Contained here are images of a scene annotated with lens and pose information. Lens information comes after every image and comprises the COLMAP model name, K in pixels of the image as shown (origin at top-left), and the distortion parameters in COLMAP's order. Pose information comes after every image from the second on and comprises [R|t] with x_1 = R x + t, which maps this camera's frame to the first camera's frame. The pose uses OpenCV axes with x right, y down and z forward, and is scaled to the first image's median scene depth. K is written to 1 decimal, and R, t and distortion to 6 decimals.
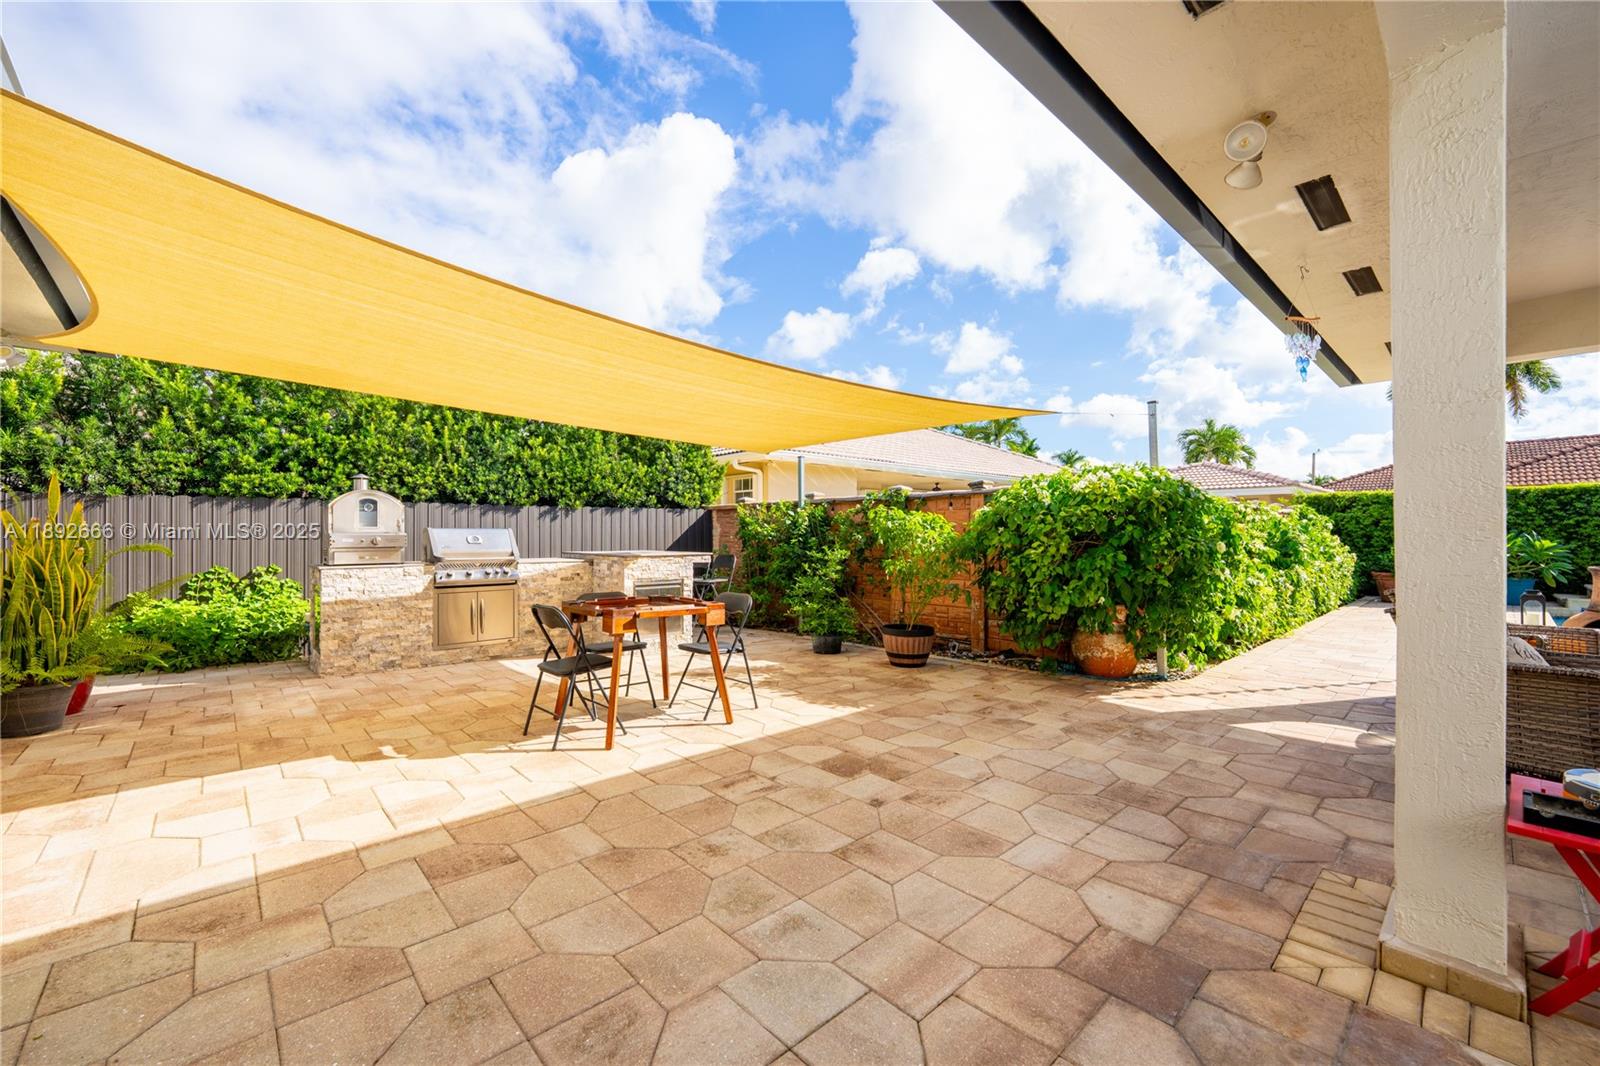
lens RADIAL K [[639.3, 0, 799.0], [0, 639.3, 535.0], [0, 0, 1]] dist [-0.000900, -0.001195]
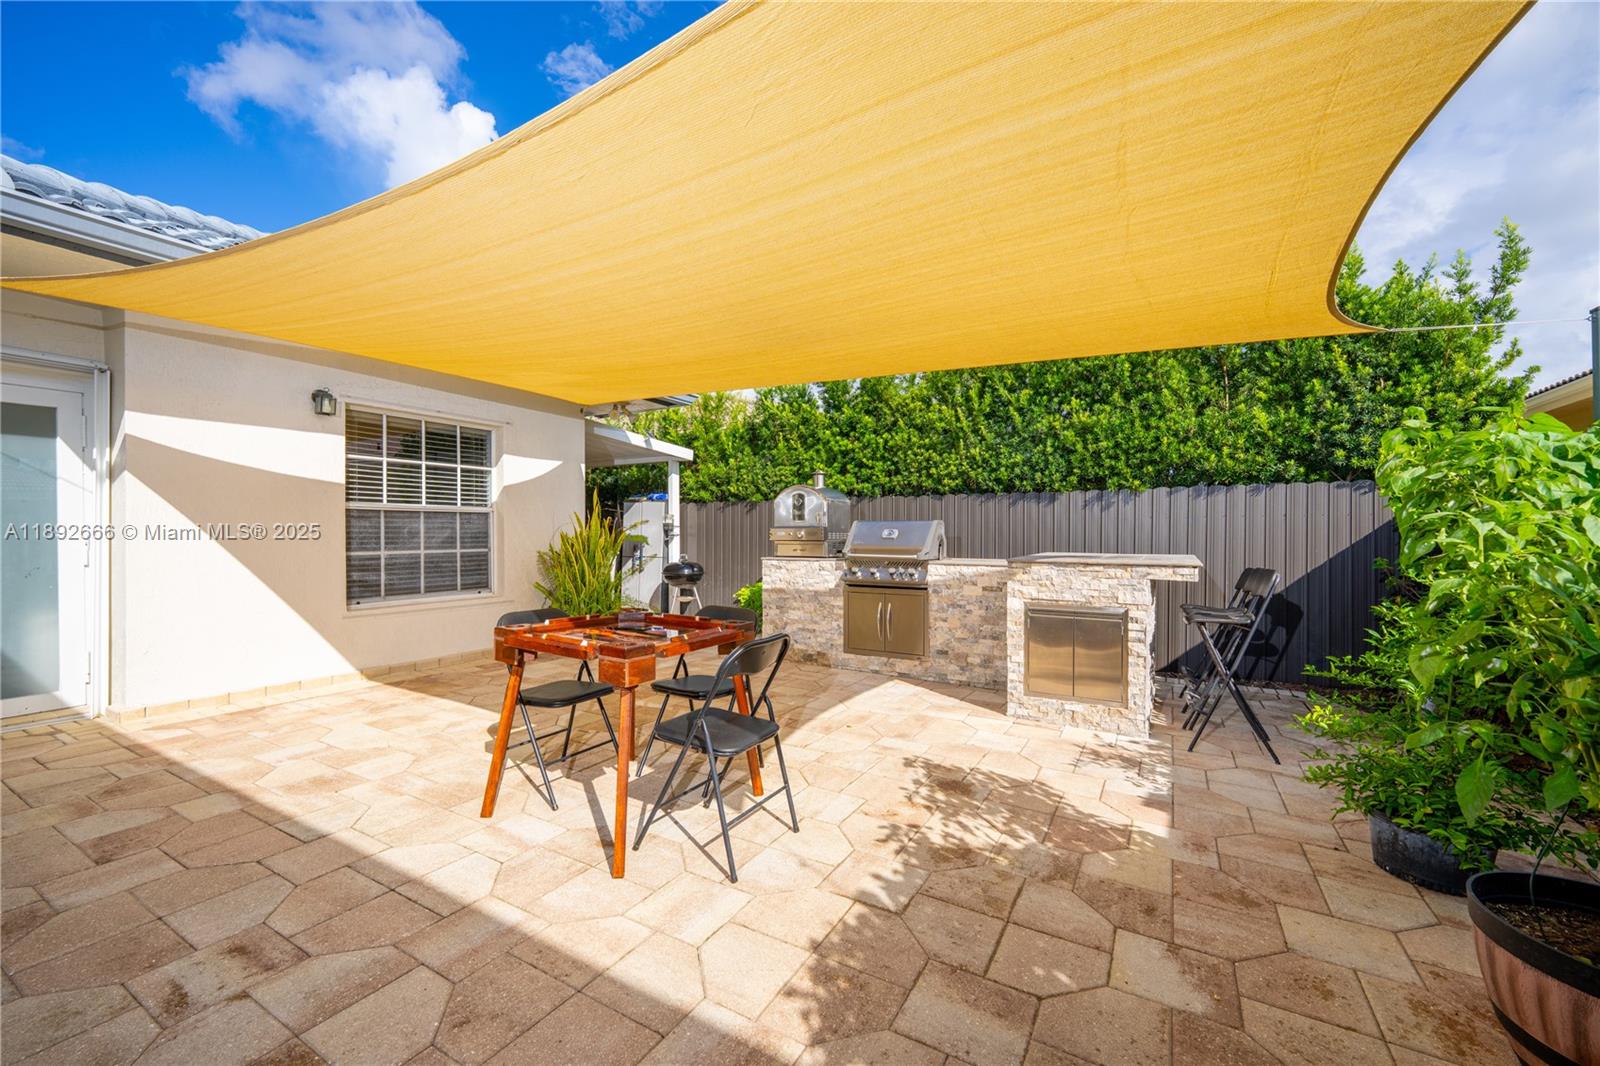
lens RADIAL K [[639.3, 0, 800.9], [0, 639.3, 531.0], [0, 0, 1]] dist [-0.000900, -0.001195]
pose [[0.296635, 0.000114, -0.954991, 0.263274], [-0.002877, 0.999996, -0.000774, 0.004389], [0.954987, 0.002977, 0.296634, 0.584393]]
